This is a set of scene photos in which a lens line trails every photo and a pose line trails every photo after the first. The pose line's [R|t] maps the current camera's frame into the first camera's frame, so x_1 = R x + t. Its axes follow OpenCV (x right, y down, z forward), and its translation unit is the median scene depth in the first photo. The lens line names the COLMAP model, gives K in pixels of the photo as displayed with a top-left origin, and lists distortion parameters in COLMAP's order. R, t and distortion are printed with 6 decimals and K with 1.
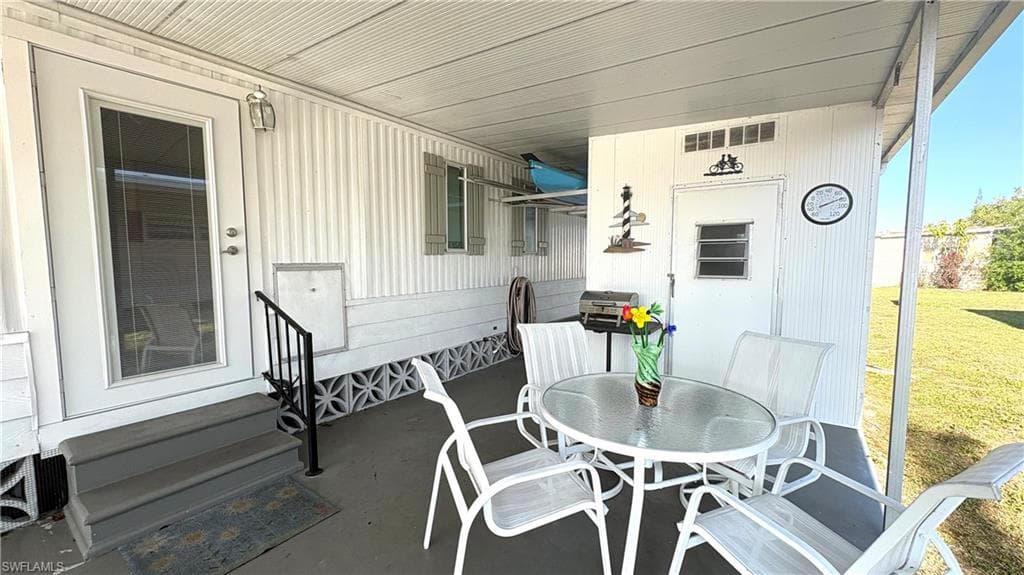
lens RADIAL K [[417.0, 0, 512.0], [0, 417.0, 291.9], [0, 0, 1]] dist [0.000300, 0.000059]
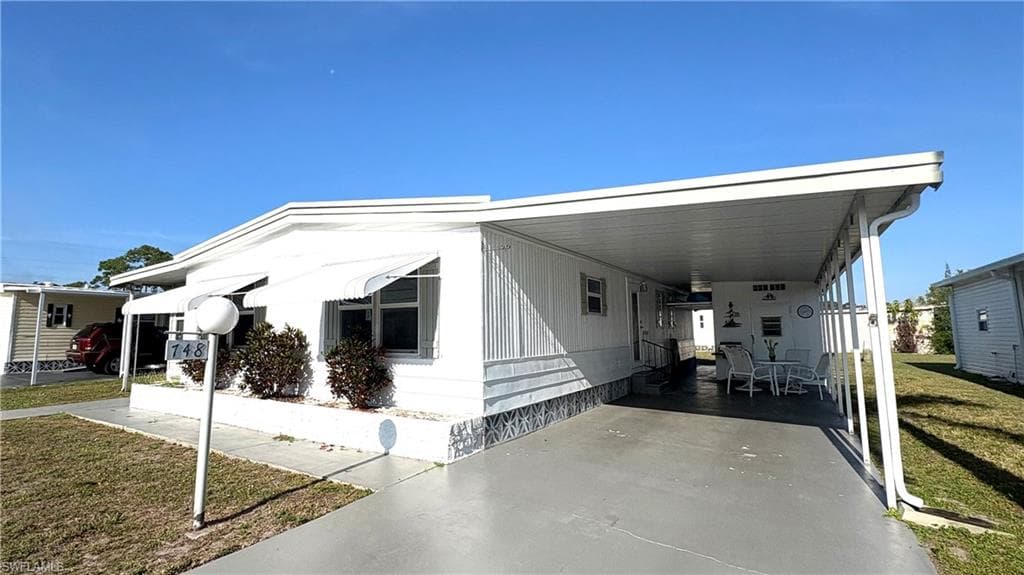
lens RADIAL K [[446.8, 0, 506.5], [0, 446.8, 277.1], [0, 0, 1]] dist [-0.003617, -0.000323]
pose [[0.999138, -0.002566, 0.041428, -0.420710], [0.010986, 0.978843, -0.204316, 0.050505], [-0.040027, 0.204595, 0.978028, -0.579298]]
